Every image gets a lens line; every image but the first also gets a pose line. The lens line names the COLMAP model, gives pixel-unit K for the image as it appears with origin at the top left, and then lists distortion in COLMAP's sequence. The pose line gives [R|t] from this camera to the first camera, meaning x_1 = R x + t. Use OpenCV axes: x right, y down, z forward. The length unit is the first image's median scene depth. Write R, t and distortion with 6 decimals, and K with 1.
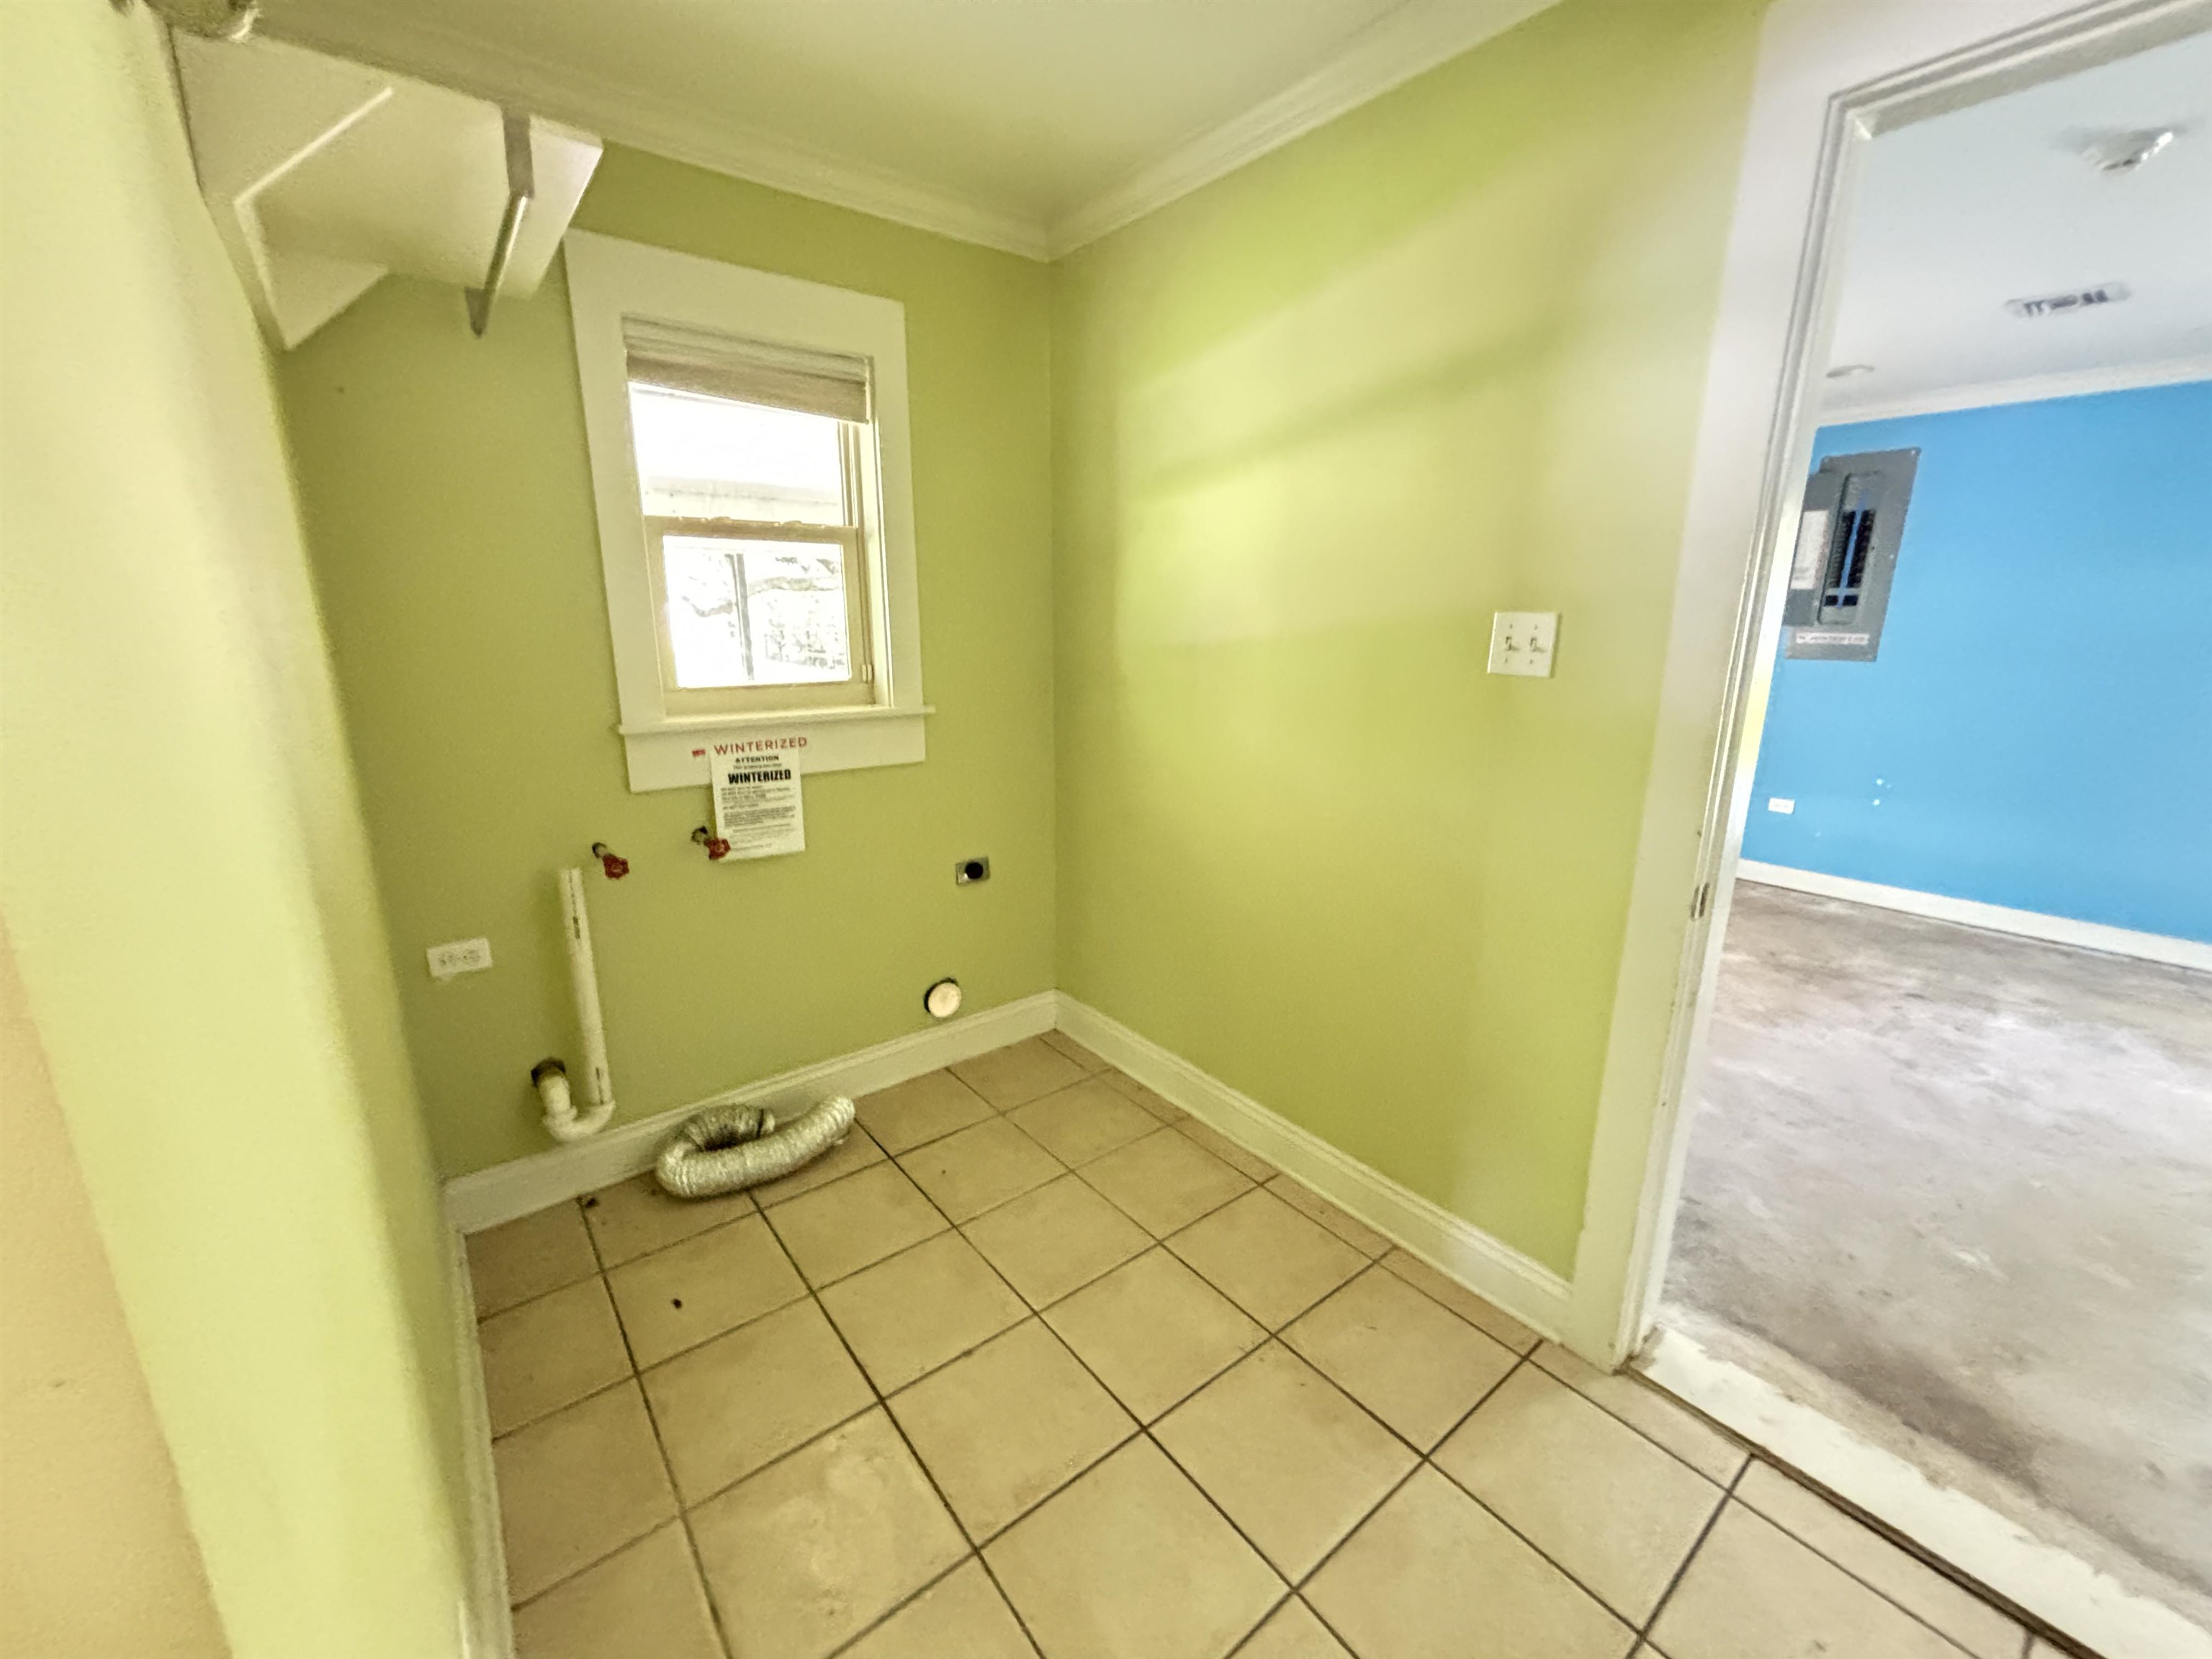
lens RADIAL K [[892.6, 0, 1106.0], [0, 892.6, 829.5], [0, 0, 1]] dist [0.001536, -0.000498]
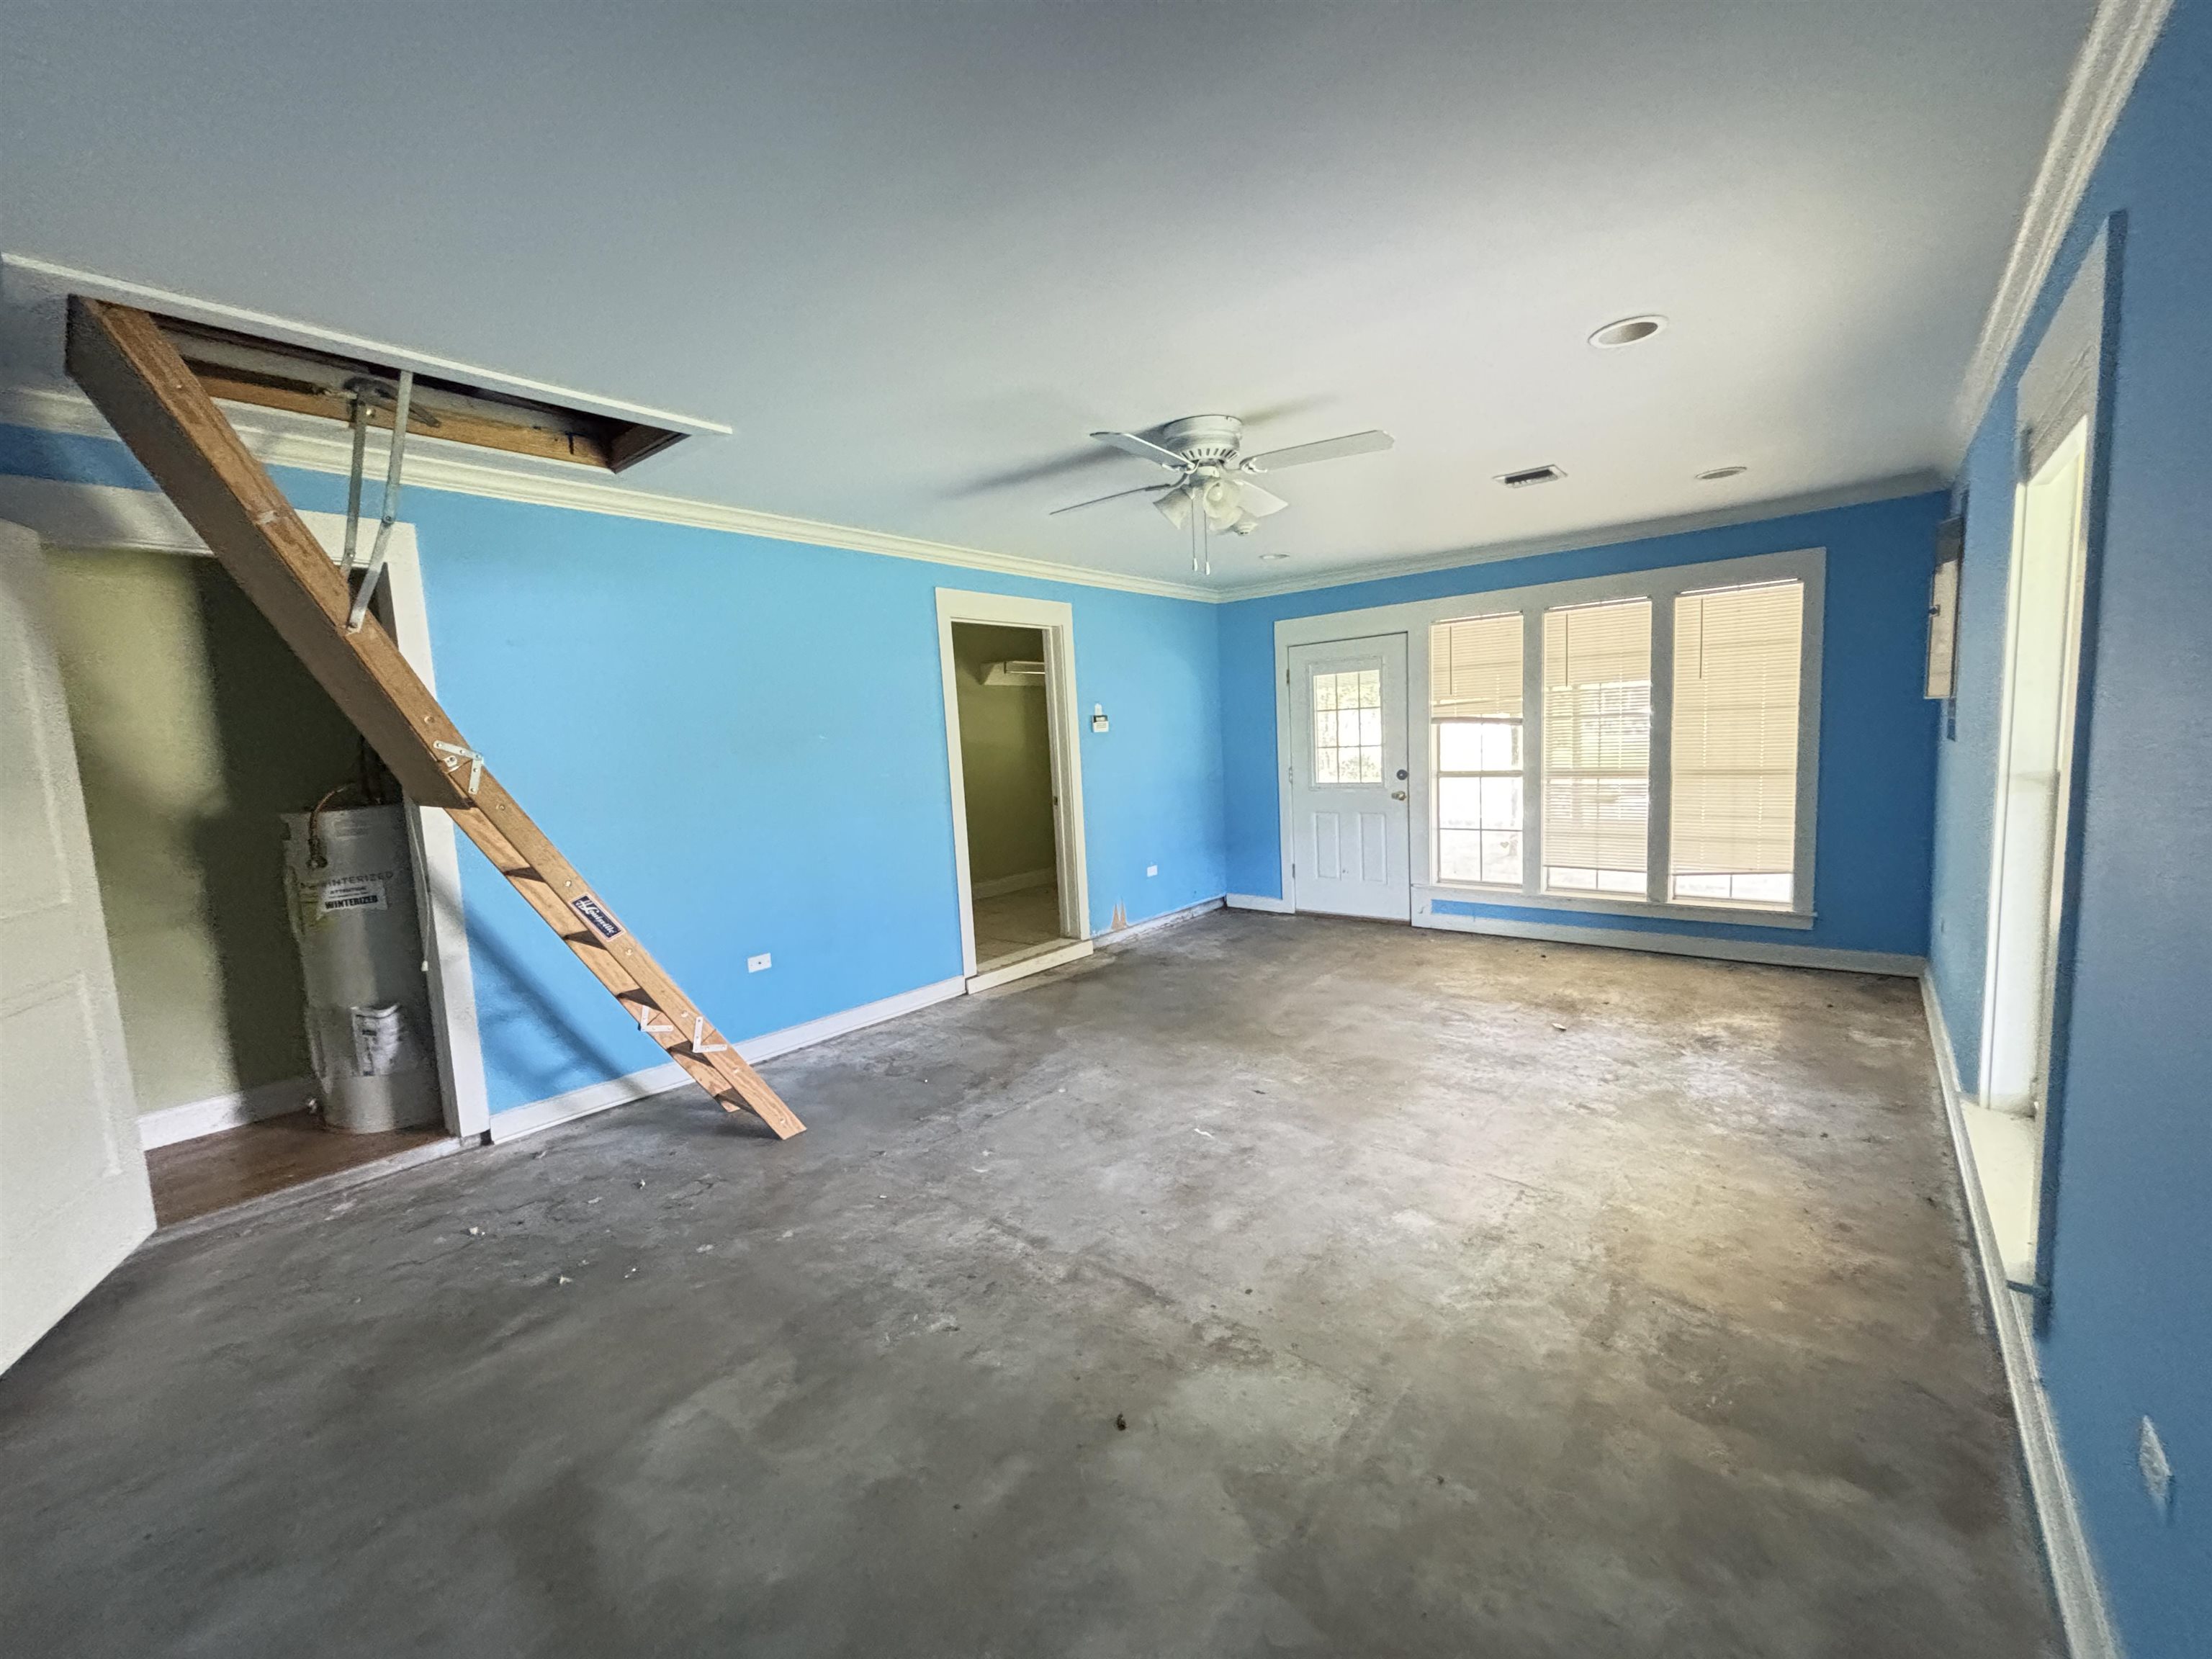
lens RADIAL K [[892.6, 0, 1106.0], [0, 892.6, 829.5], [0, 0, 1]] dist [0.001536, -0.000498]
pose [[0.212553, 0.093537, -0.972662, 1.663077], [-0.175545, 0.982868, 0.056157, -0.023908], [0.961252, 0.158810, 0.225332, 0.118815]]
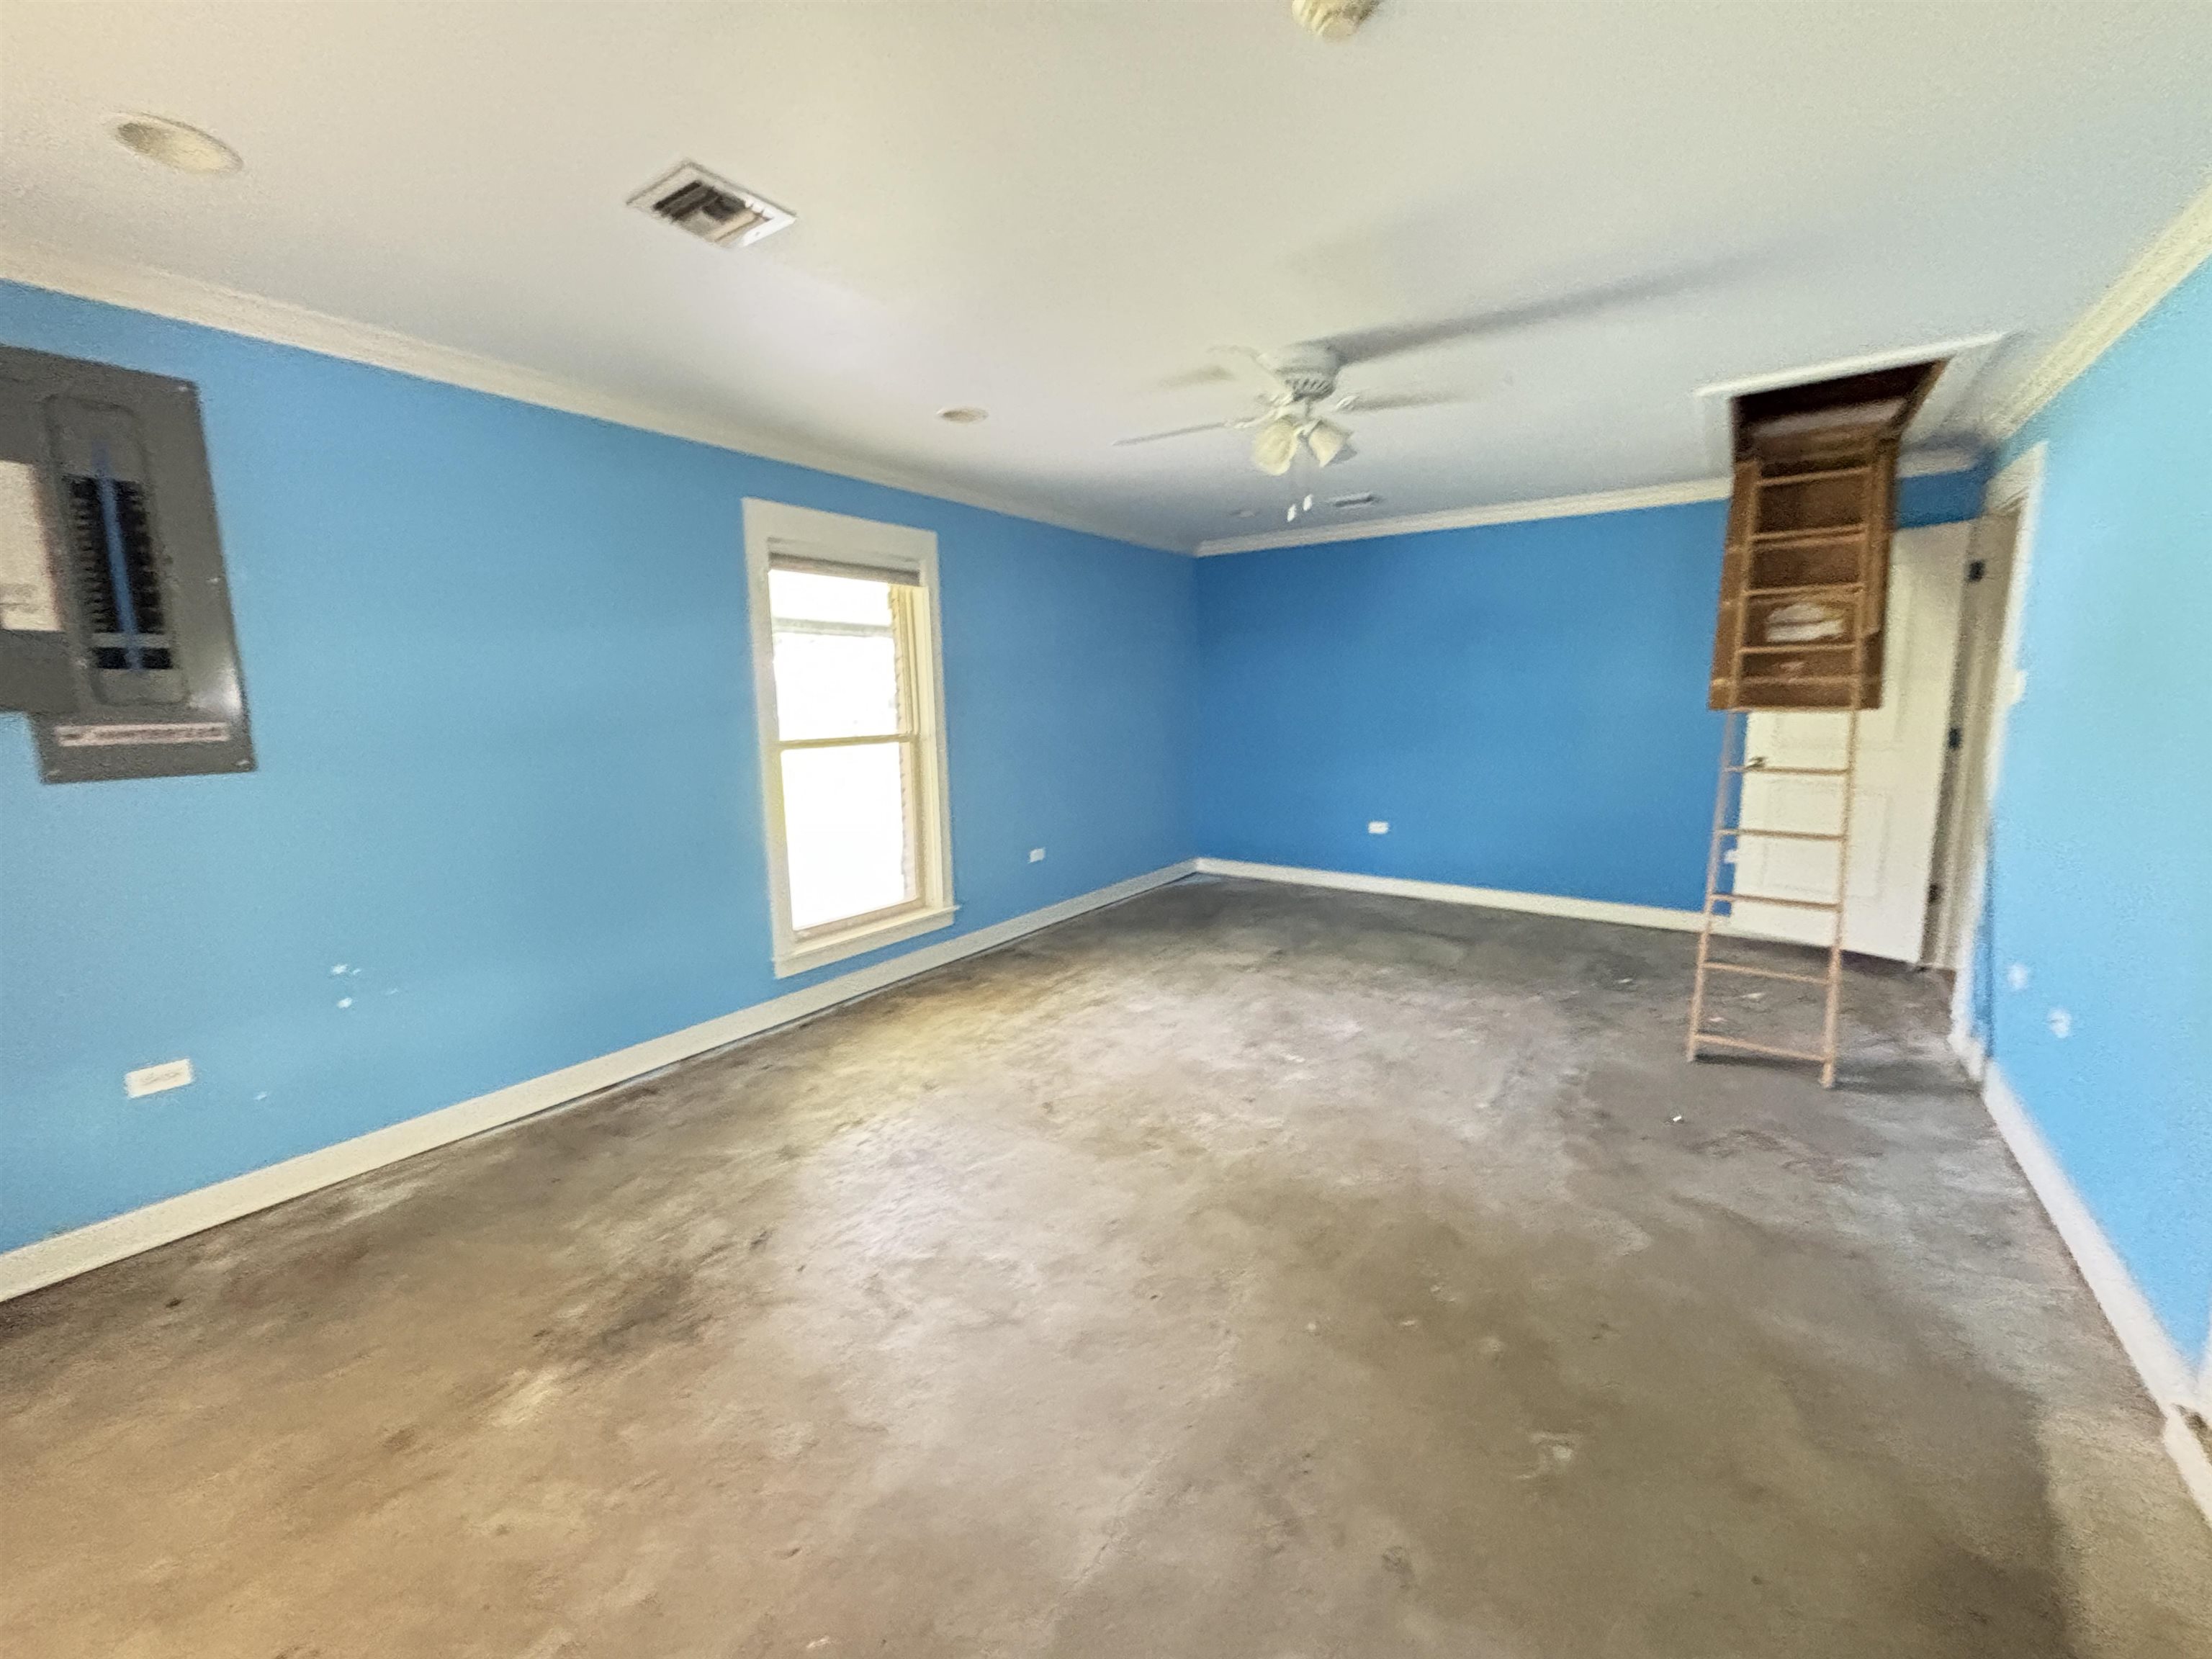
lens RADIAL K [[892.6, 0, 1106.0], [0, 892.6, 829.5], [0, 0, 1]] dist [0.001536, -0.000498]
pose [[-0.289423, -0.146051, 0.945993, 0.207654], [0.231066, 0.948403, 0.217117, -0.170496], [-0.928893, 0.281426, -0.240742, 0.736075]]
